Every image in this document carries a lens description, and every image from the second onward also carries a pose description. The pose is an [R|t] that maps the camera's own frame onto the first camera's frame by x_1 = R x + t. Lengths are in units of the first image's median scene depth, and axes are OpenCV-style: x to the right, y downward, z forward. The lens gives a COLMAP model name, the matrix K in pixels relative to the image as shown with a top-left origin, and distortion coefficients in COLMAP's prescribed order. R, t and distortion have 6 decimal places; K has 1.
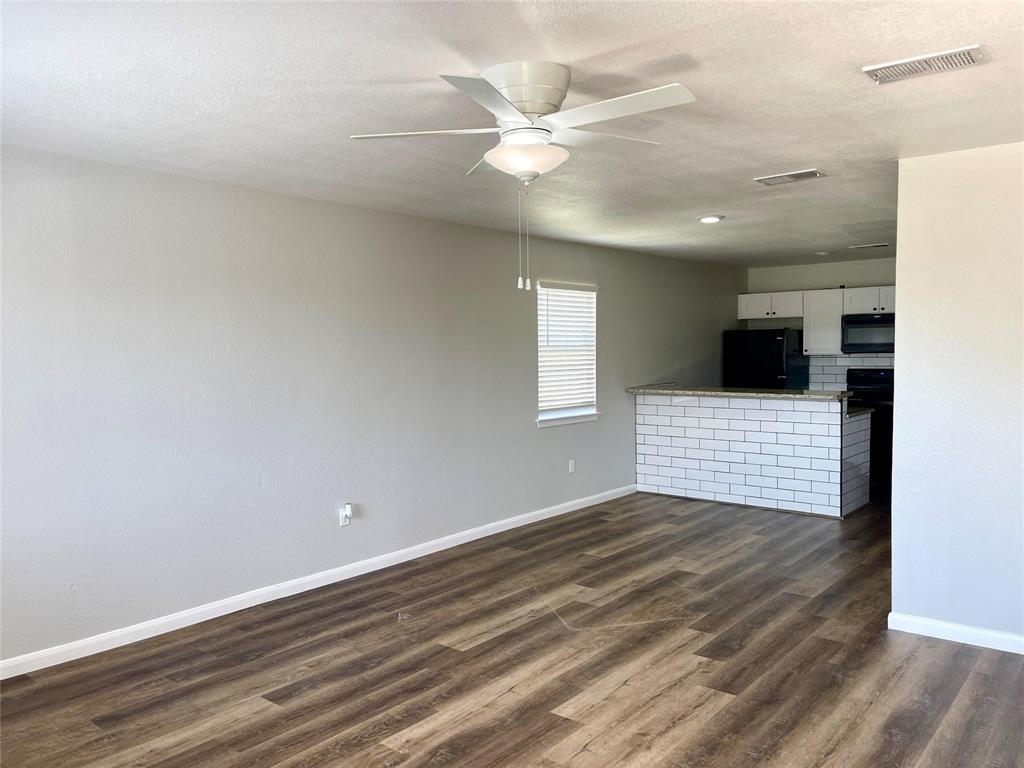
lens RADIAL K [[783.5, 0, 515.0], [0, 783.5, 387.7], [0, 0, 1]] dist [0.079388, -0.089547]
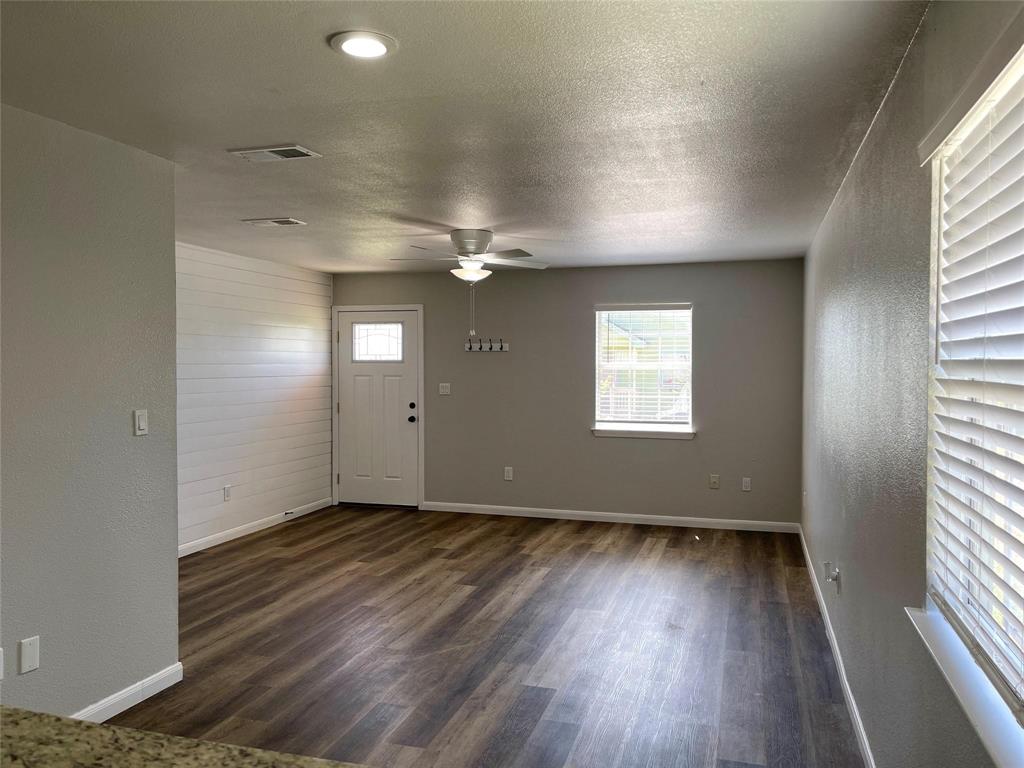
lens RADIAL K [[787.3, 0, 517.9], [0, 787.3, 380.3], [0, 0, 1]] dist [0.067924, -0.001743]
pose [[-0.922133, 0.014540, -0.386600, 0.497791], [-0.015422, 0.997118, 0.074289, -0.116395], [0.386566, 0.074466, -0.919251, 2.095655]]
